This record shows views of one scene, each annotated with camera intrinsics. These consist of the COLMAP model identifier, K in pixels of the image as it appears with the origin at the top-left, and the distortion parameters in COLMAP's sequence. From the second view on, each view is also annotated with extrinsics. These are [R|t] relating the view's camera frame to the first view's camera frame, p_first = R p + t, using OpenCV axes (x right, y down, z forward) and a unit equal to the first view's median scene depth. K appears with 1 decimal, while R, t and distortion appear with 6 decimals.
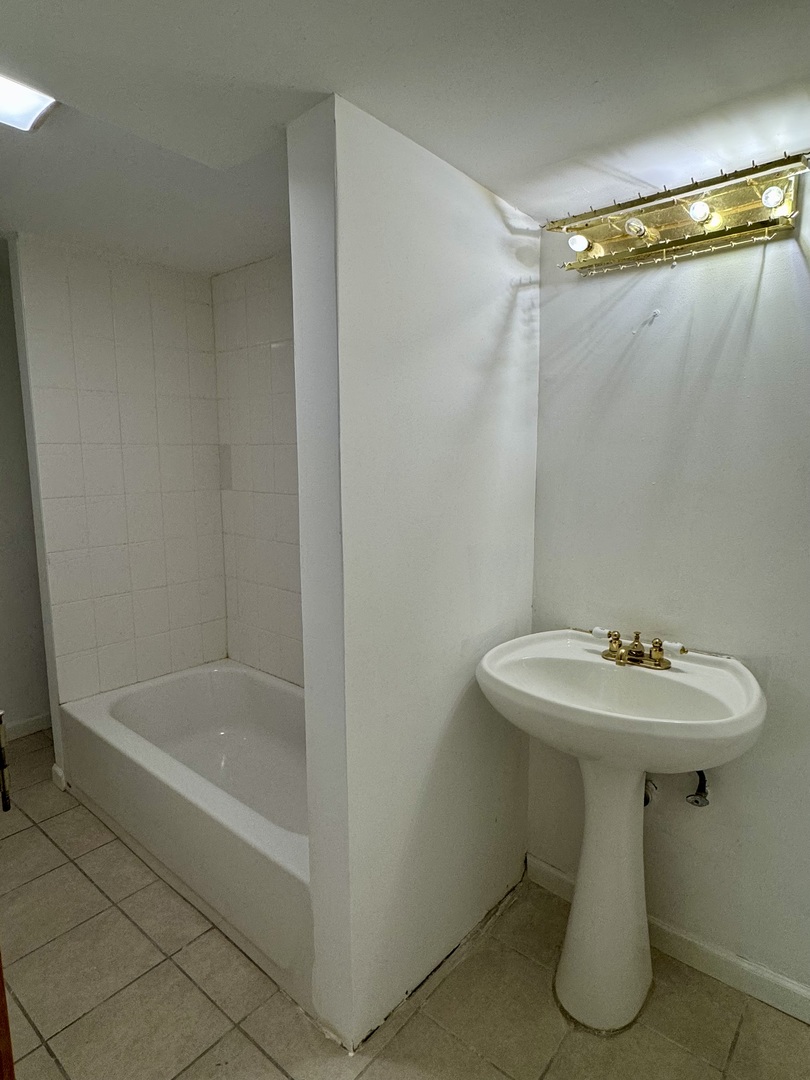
lens RADIAL K [[612.4, 0, 403.4], [0, 612.4, 540.1], [0, 0, 1]] dist [-0.000954, 0.003097]
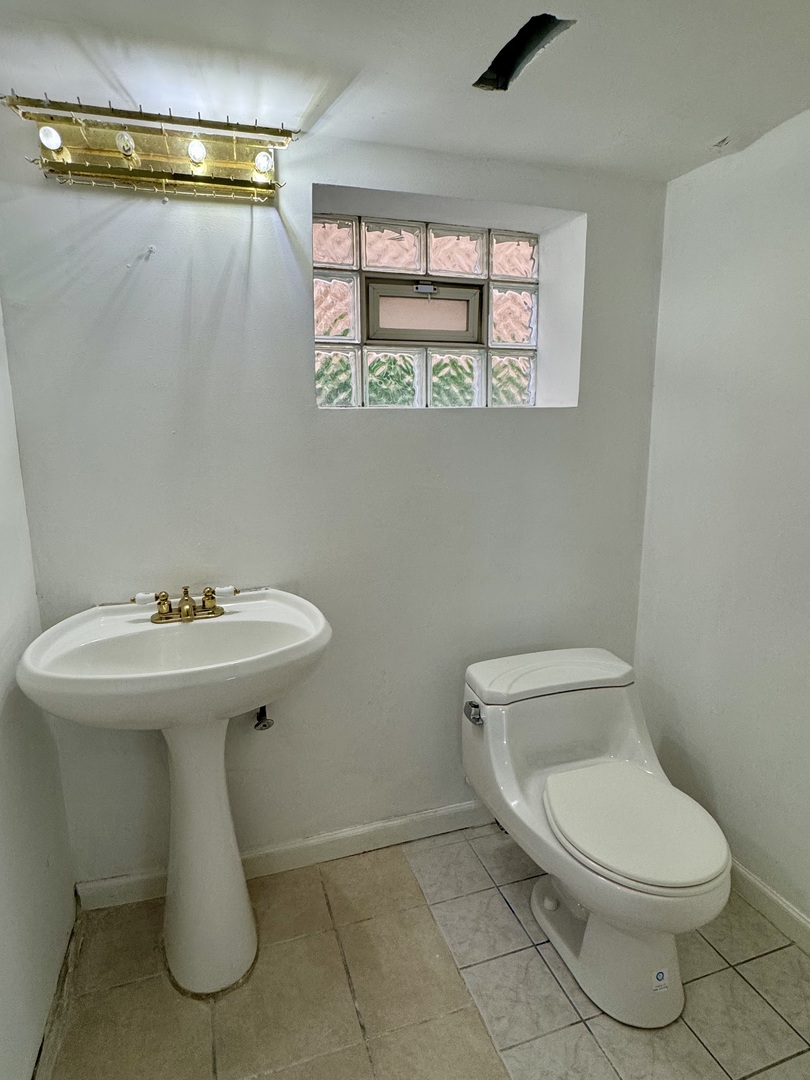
lens RADIAL K [[612.4, 0, 407.6], [0, 612.4, 540.3], [0, 0, 1]] dist [-0.000954, 0.003097]
pose [[0.528442, -0.163059, 0.833163, -0.233328], [0.128857, 0.985417, 0.111128, 0.015846], [-0.839133, 0.048634, 0.541747, 0.182000]]
